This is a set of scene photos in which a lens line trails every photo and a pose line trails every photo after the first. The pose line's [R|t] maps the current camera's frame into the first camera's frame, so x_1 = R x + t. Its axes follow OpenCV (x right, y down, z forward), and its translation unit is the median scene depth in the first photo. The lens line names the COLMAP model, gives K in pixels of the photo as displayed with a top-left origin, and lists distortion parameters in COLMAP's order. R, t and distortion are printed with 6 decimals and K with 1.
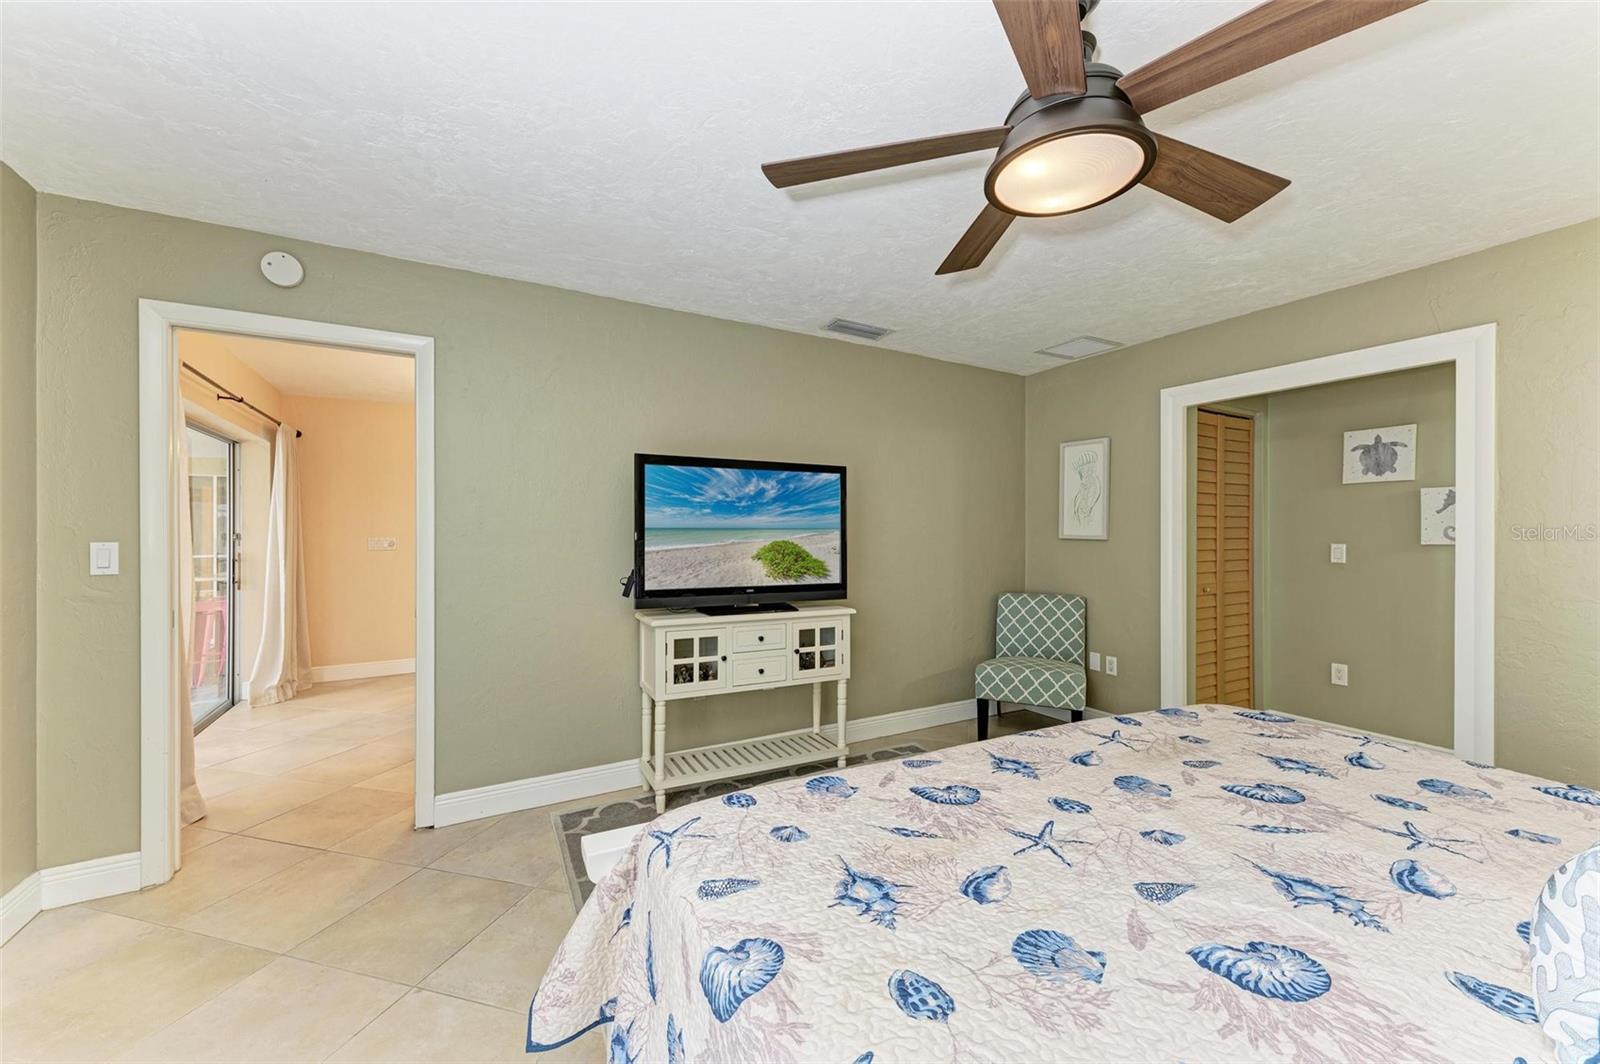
lens RADIAL K [[613.5, 0, 800.0], [0, 613.5, 532.0], [0, 0, 1]] dist [-0.017232, 0.000177]
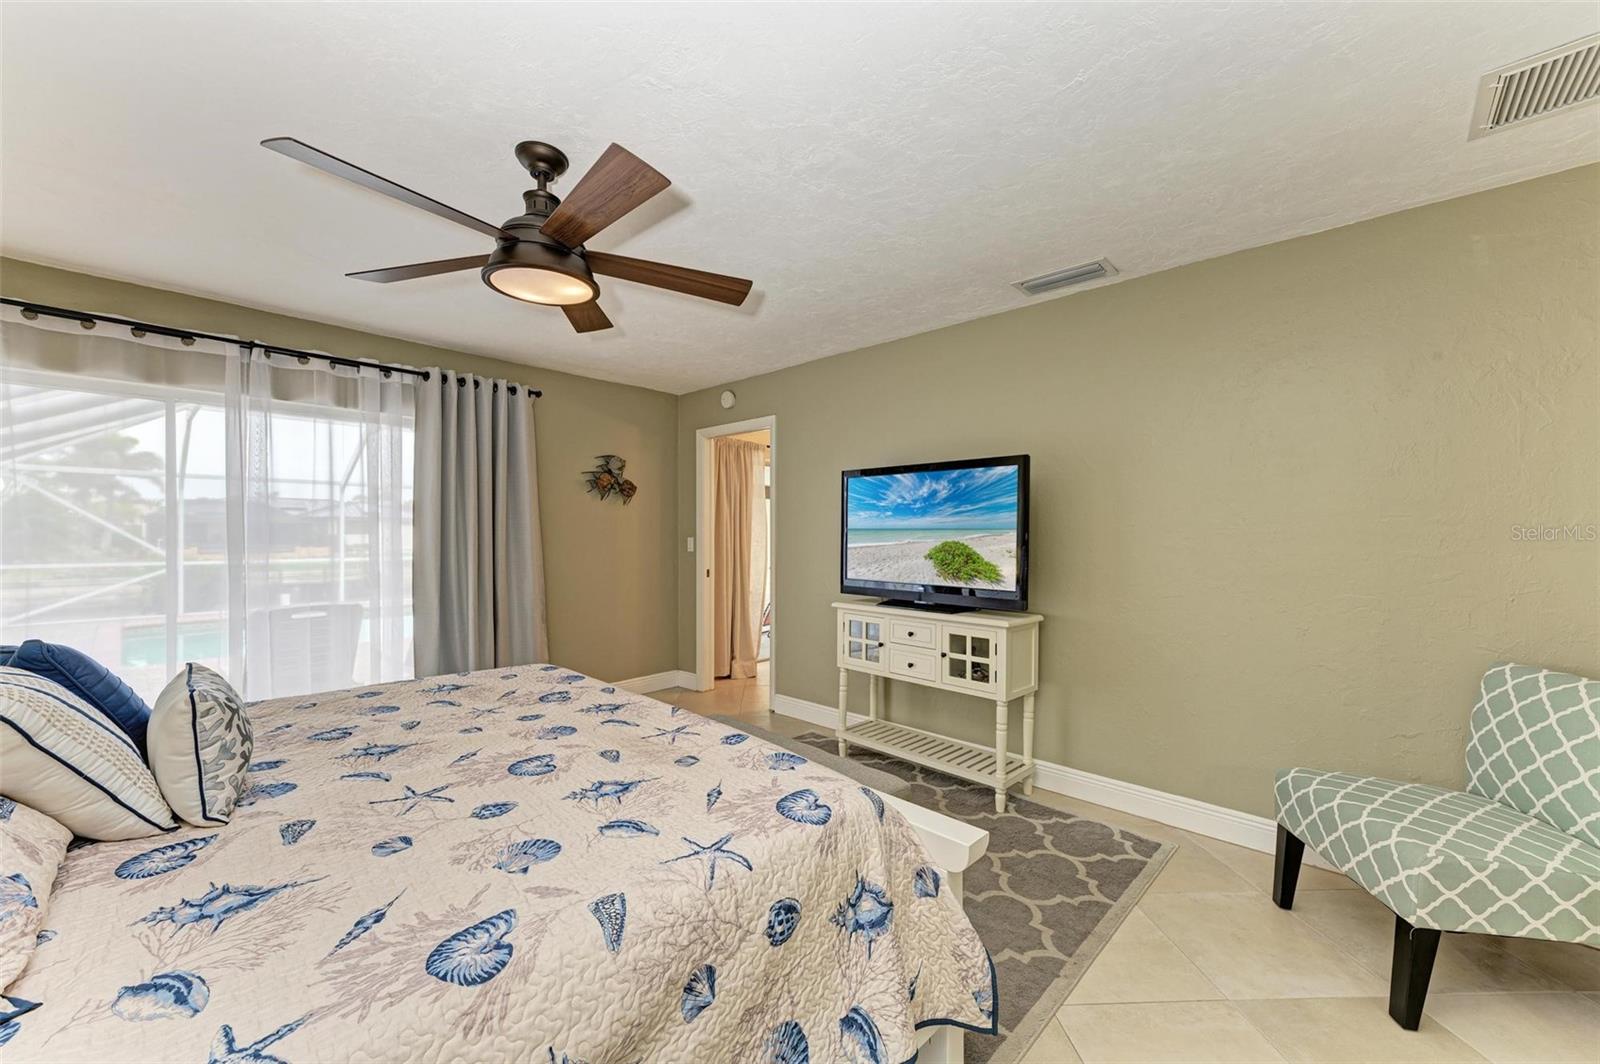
lens RADIAL K [[623.4, 0, 799.4], [0, 623.4, 535.1], [0, 0, 1]] dist [0.016647, -0.000102]
pose [[0.325422, 0.007721, -0.945538, 0.858677], [0.000593, 0.999965, 0.008370, -0.004278], [0.945569, -0.003284, 0.325406, 0.459558]]
